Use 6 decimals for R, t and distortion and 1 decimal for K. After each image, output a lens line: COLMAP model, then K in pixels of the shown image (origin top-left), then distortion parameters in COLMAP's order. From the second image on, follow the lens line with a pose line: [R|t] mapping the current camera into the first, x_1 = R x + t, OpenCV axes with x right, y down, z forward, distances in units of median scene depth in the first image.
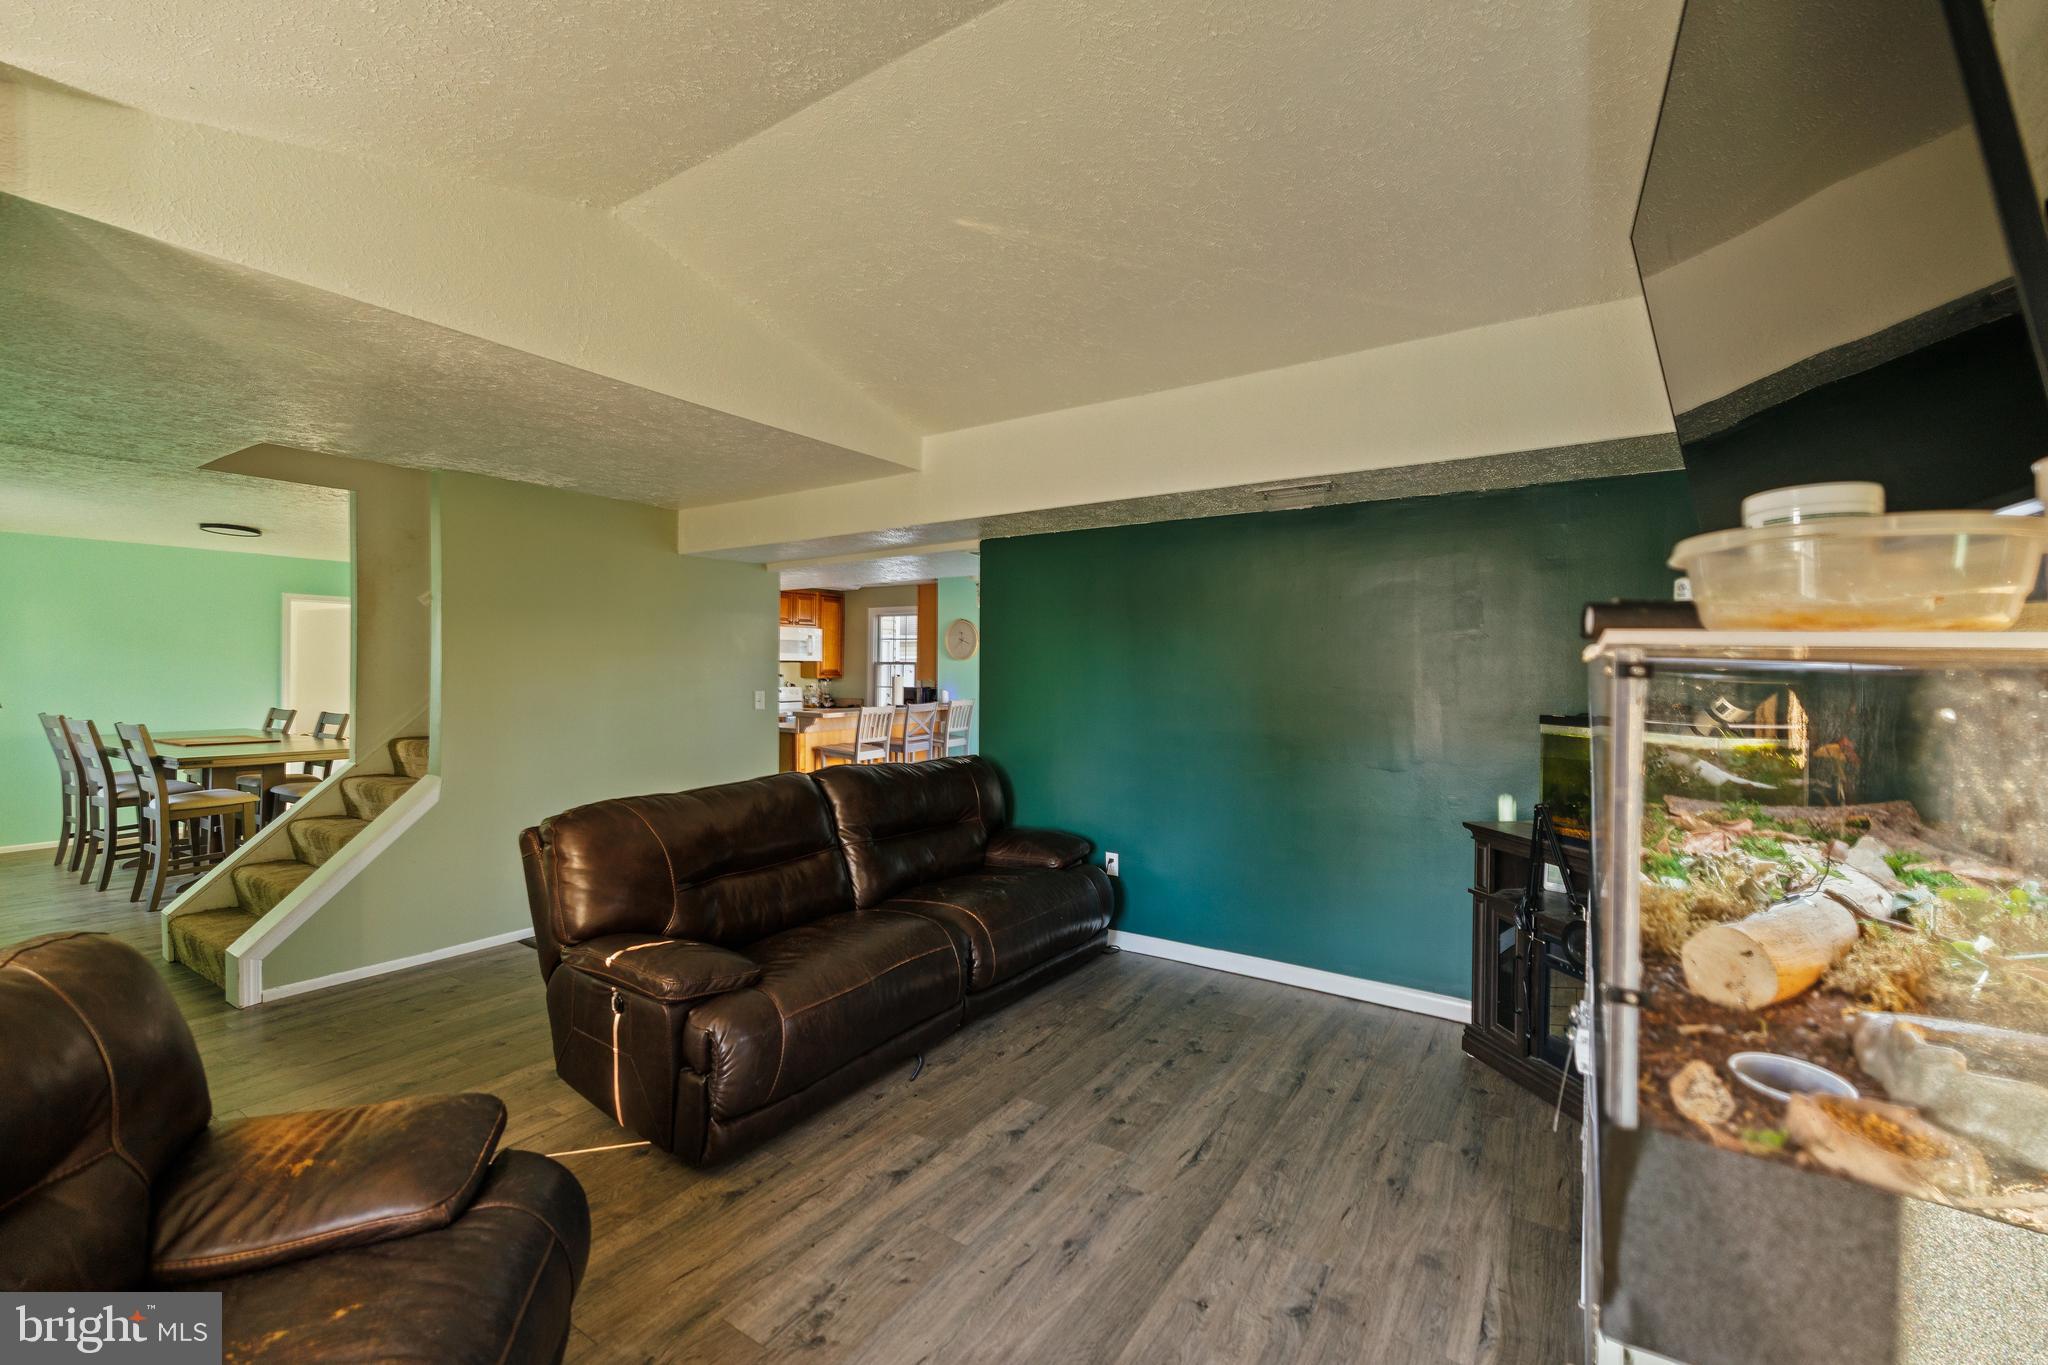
lens RADIAL K [[886.0, 0, 1021.5], [0, 886.0, 665.8], [0, 0, 1]] dist [0.004454, 0.000302]
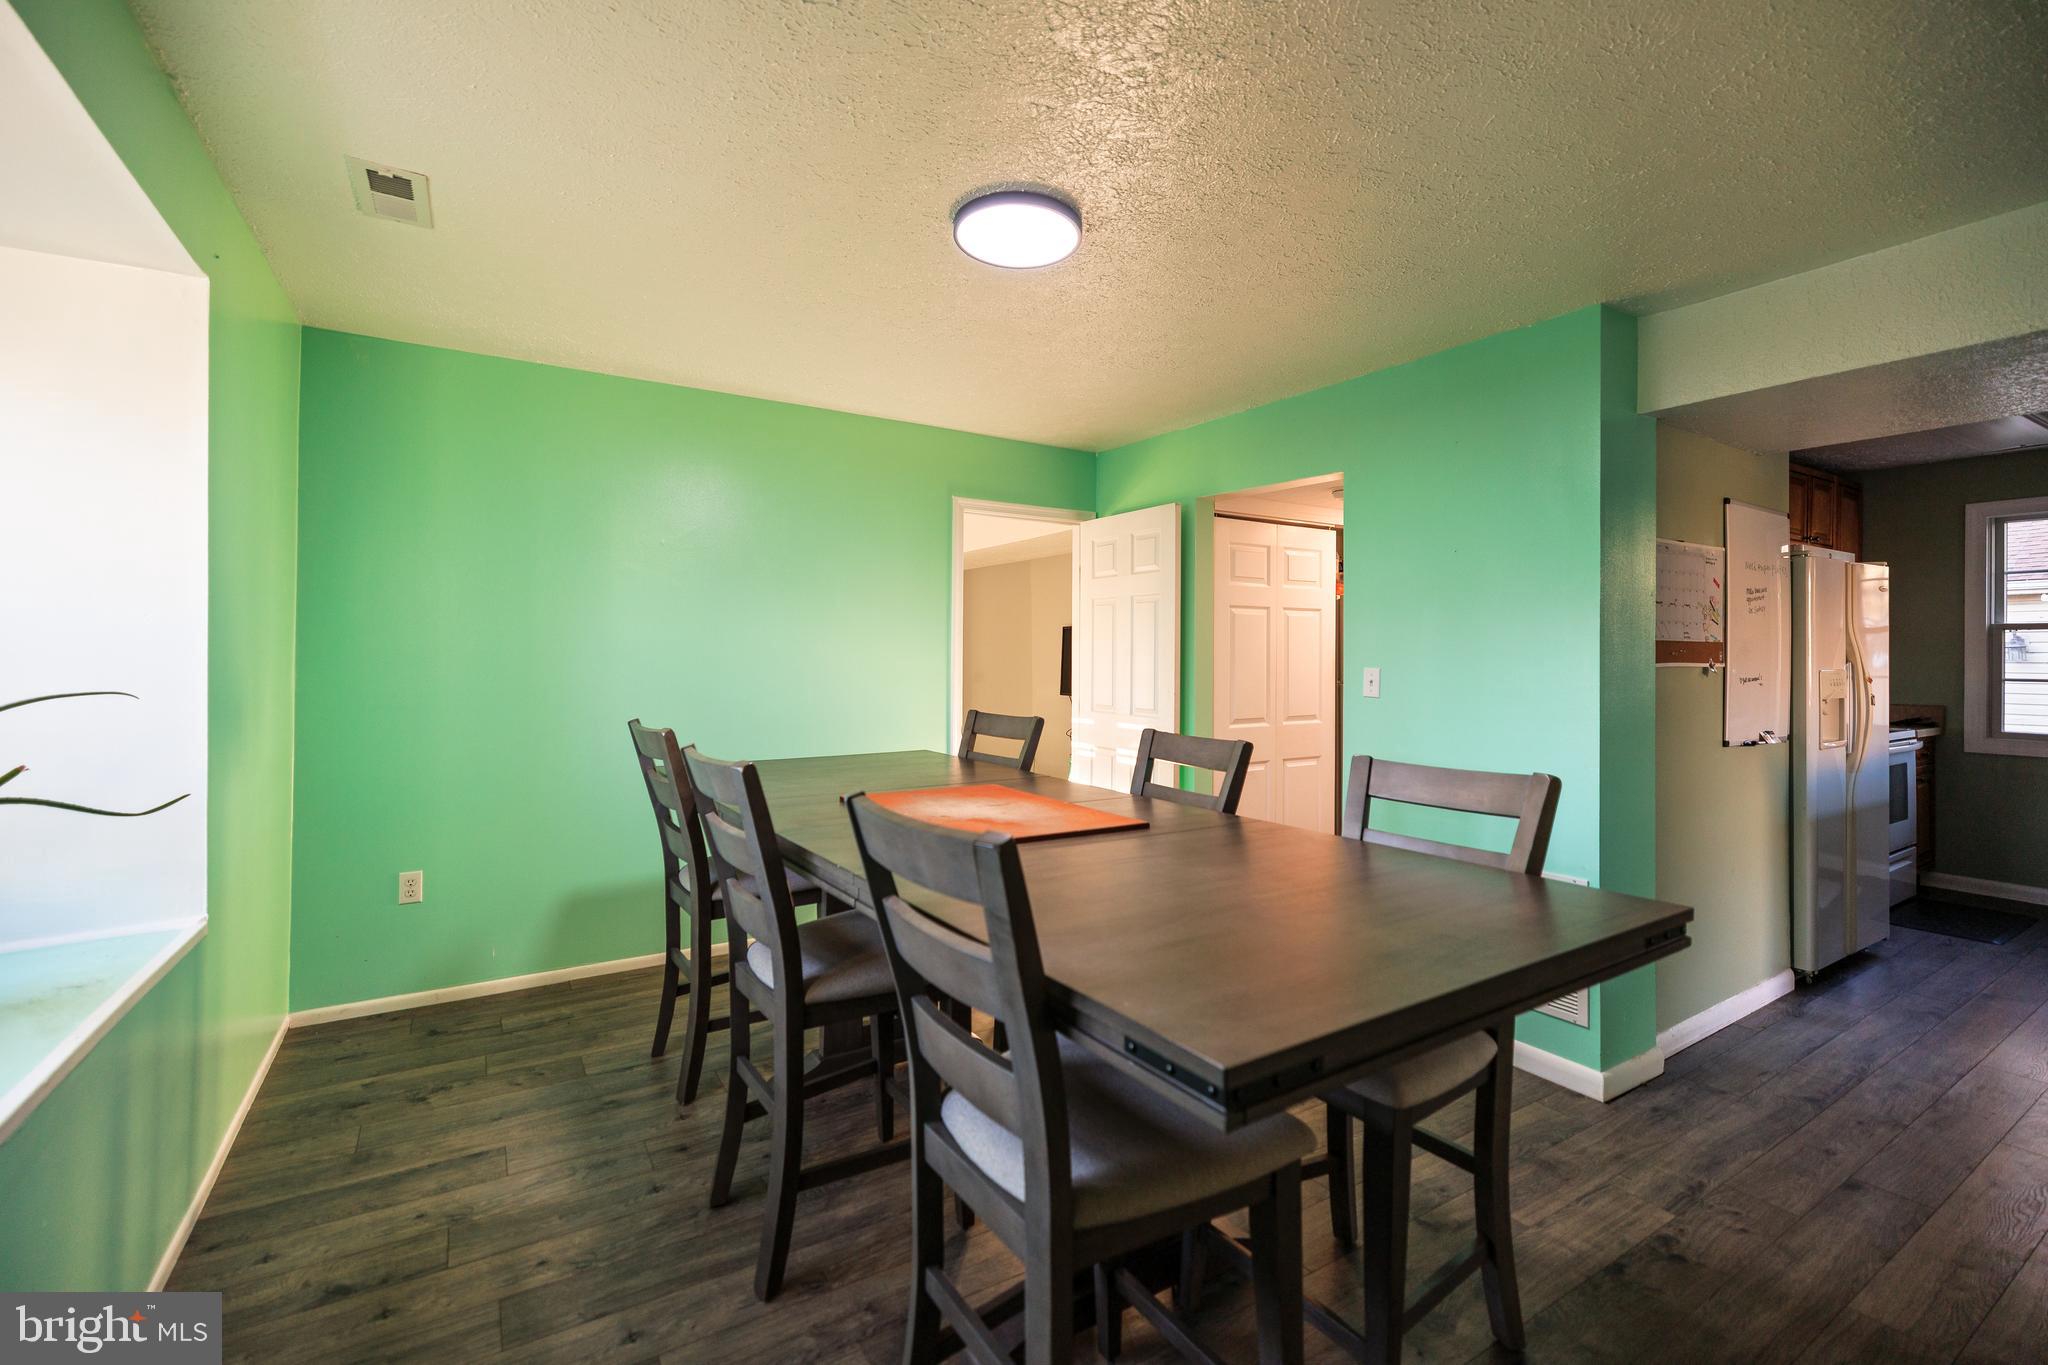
lens RADIAL K [[886.0, 0, 1022.4], [0, 886.0, 639.3], [0, 0, 1]] dist [0.004454, 0.000302]
pose [[0.917059, -0.006406, -0.398699, -0.753245], [0.000026, 0.999872, -0.016005, 0.018685], [0.398751, 0.014668, 0.916942, 0.677506]]
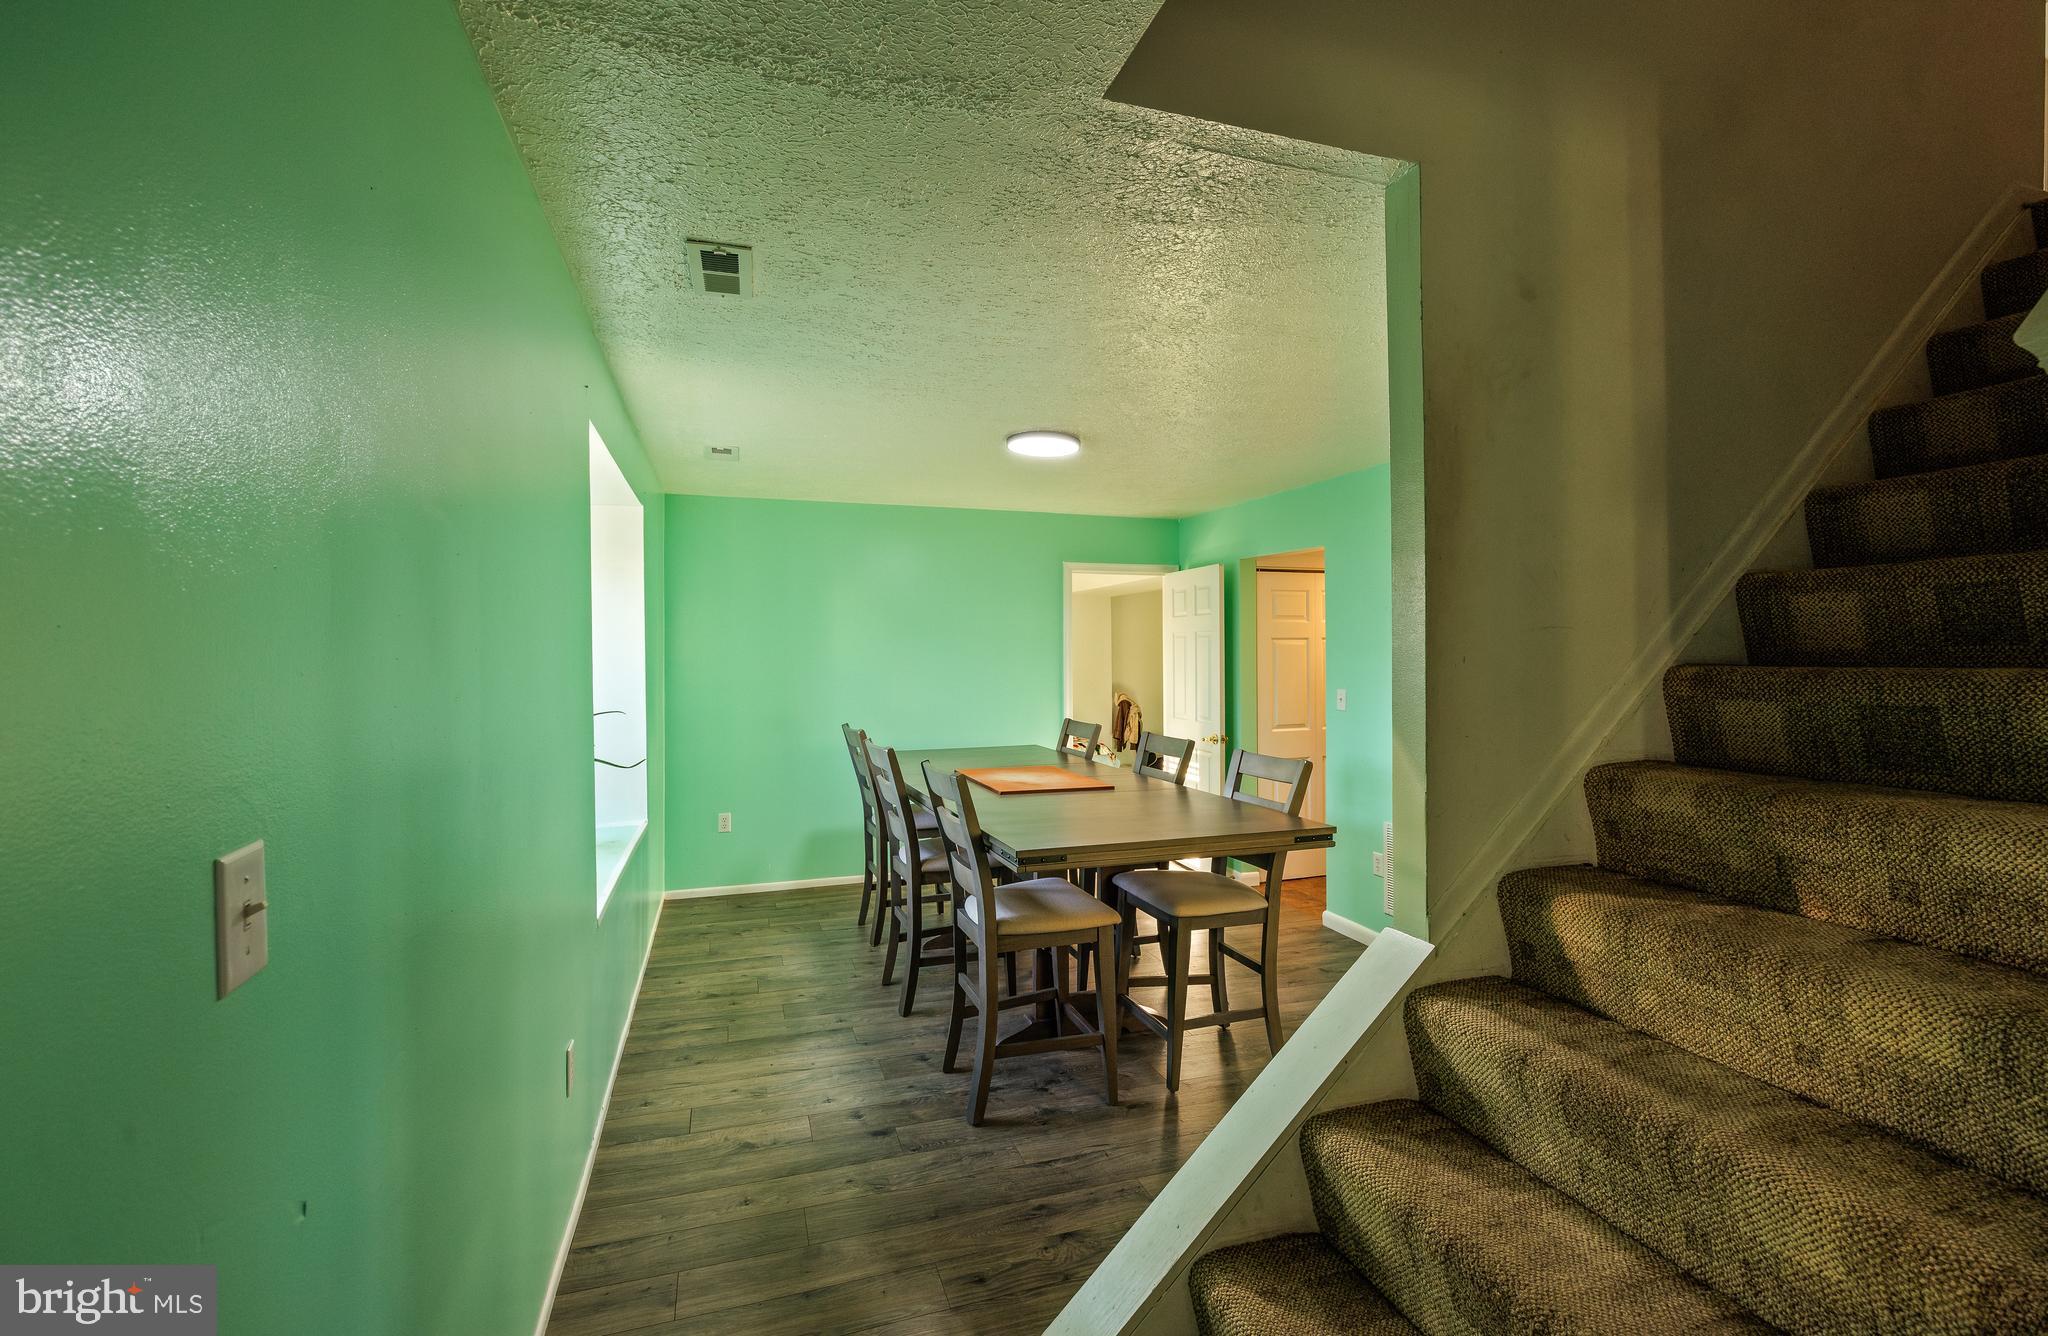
lens RADIAL K [[886.8, 0, 1032.5], [0, 886.8, 666.2], [0, 0, 1]] dist [-0.001931, -0.000007]
pose [[0.801972, -0.001320, -0.597359, -0.531970], [0.009692, 0.999895, 0.010803, -0.003560], [0.597282, -0.014453, 0.801901, 0.501769]]
